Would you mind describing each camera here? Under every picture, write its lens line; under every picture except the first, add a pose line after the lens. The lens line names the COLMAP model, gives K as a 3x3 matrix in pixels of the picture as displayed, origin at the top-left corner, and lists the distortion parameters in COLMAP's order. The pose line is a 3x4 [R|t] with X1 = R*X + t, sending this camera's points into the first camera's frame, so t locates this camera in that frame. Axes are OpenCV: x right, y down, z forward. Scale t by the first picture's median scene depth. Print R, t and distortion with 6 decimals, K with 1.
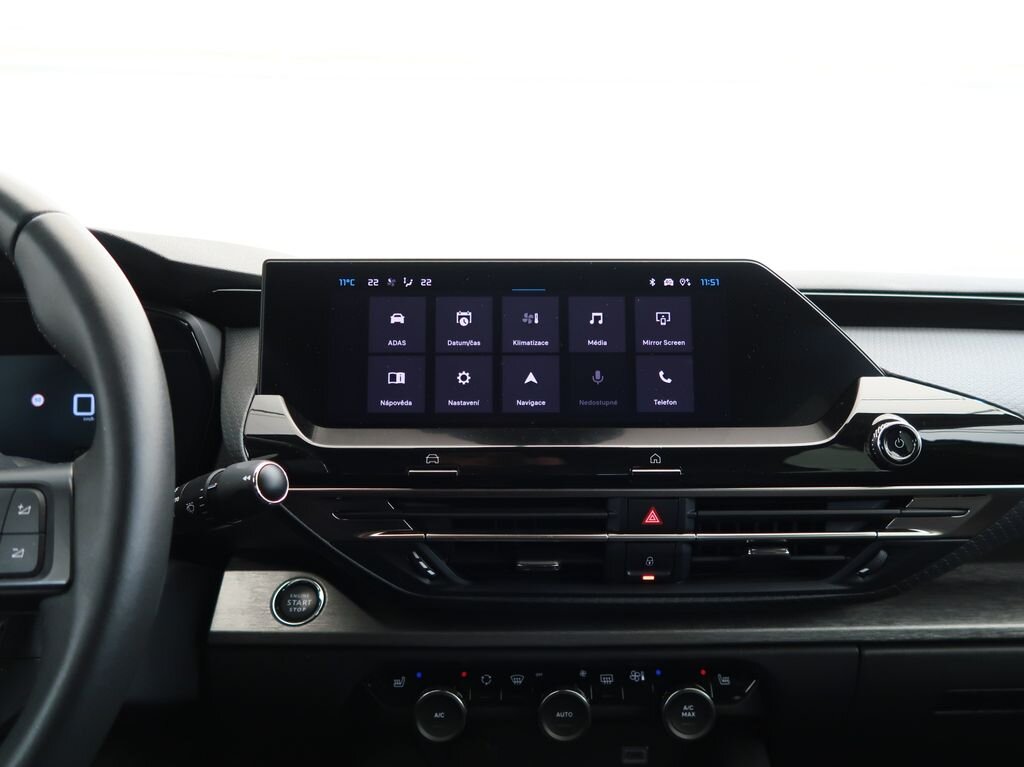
lens RADIAL K [[792.5, 0, 512.0], [0, 792.5, 383.5], [0, 0, 1]] dist [-0.025748, 0.002846]
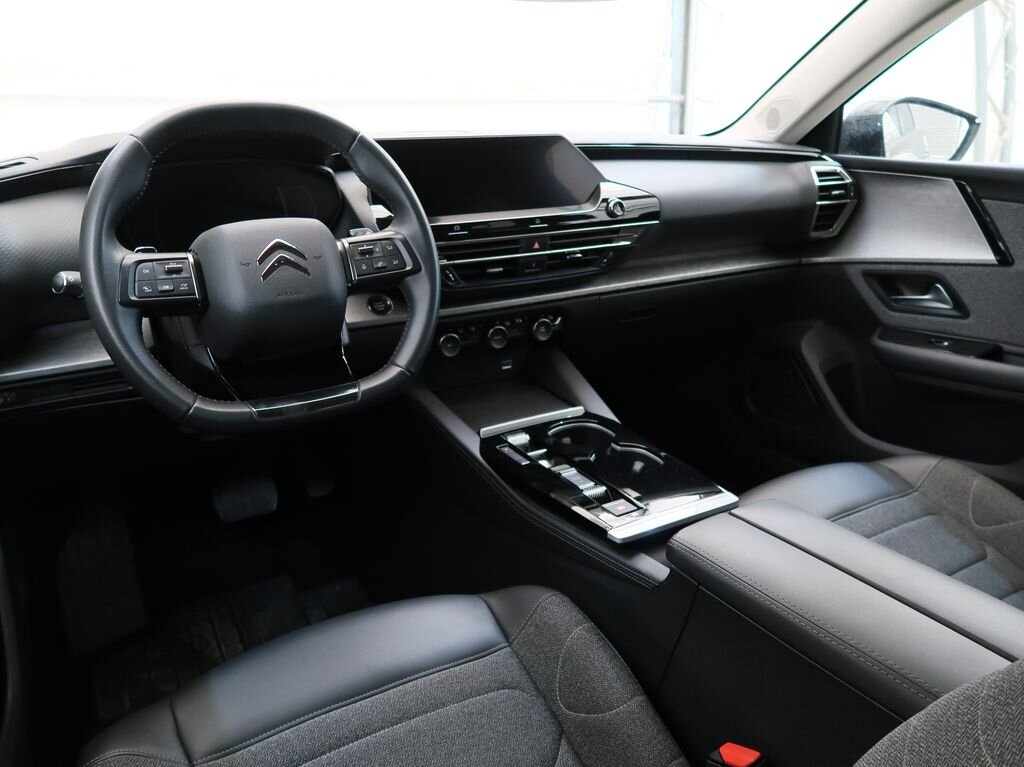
lens RADIAL K [[792.5, 0, 512.0], [0, 792.5, 383.5], [0, 0, 1]] dist [-0.025748, 0.002846]
pose [[0.865629, -0.168575, 0.471454, -1.088586], [0.055227, 0.968018, 0.244727, -0.021753], [-0.497630, -0.185806, 0.847255, -1.096827]]
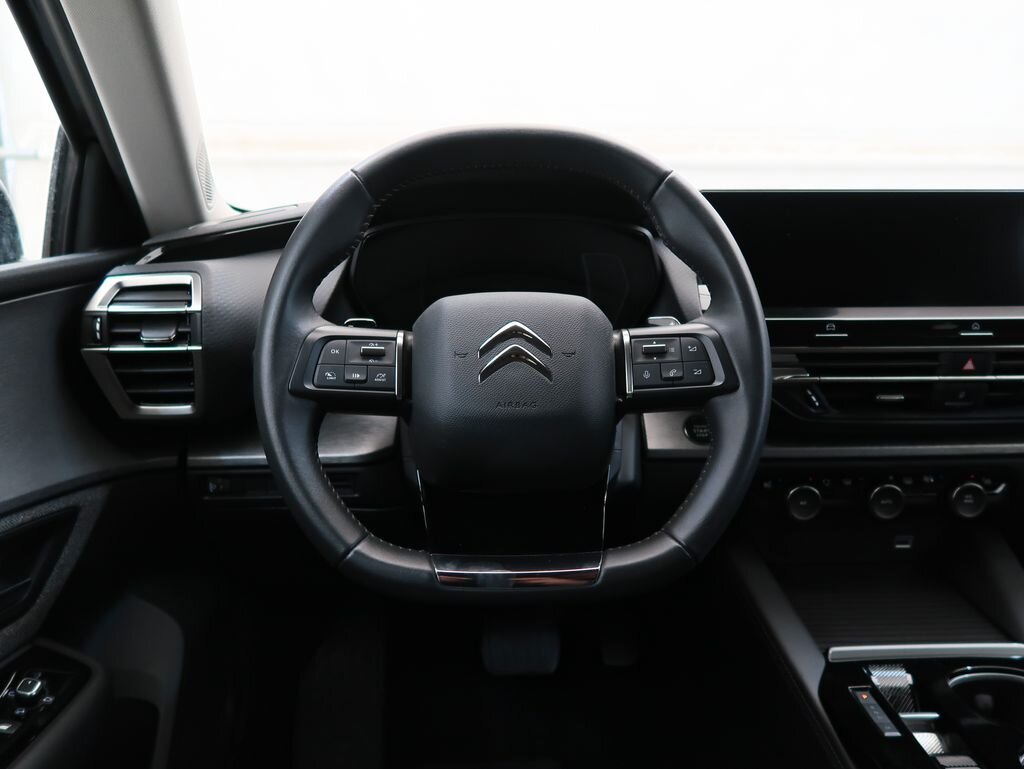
lens RADIAL K [[871.7, 0, 512.0], [0, 871.7, 384.5], [0, 0, 1]] dist [-0.021705, 0.006028]
pose [[0.999862, -0.007475, 0.014855, -0.699278], [0.005727, 0.993416, 0.114416, 0.010829], [-0.015612, -0.114315, 0.993322, -0.617749]]
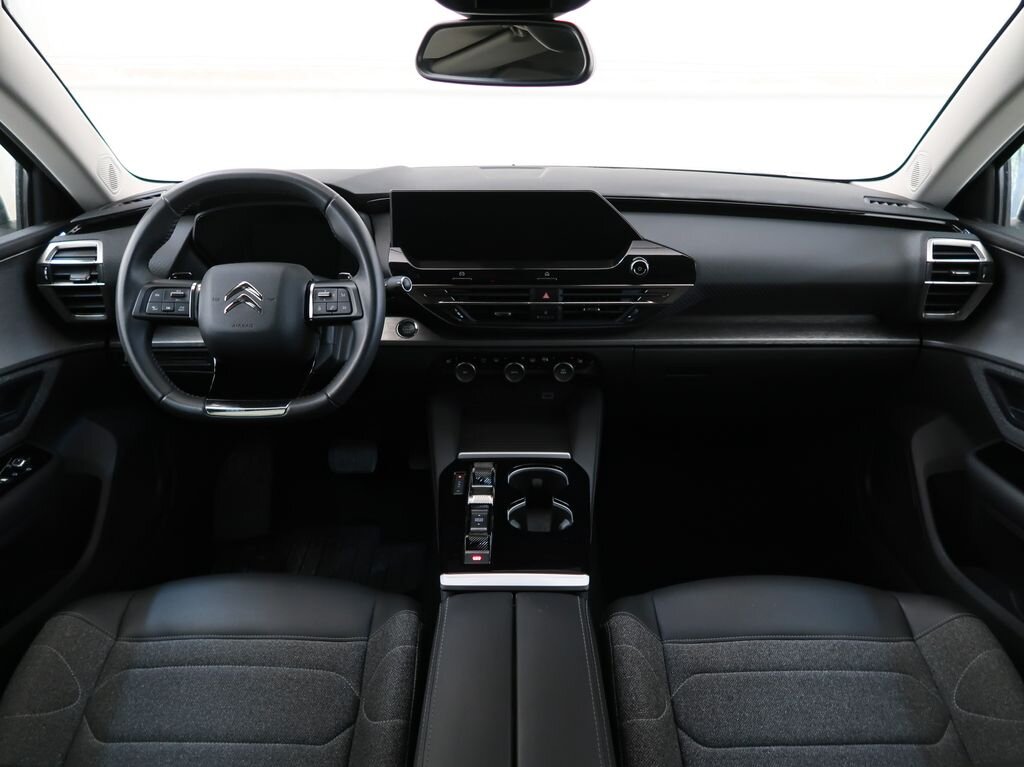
lens RADIAL K [[792.5, 0, 512.0], [0, 792.5, 383.5], [0, 0, 1]] dist [-0.025748, 0.002846]
pose [[0.999976, 0.003533, -0.005898, 0.078092], [-0.001691, 0.957900, 0.287096, -0.295089], [0.006664, -0.287079, 0.957884, -1.540702]]
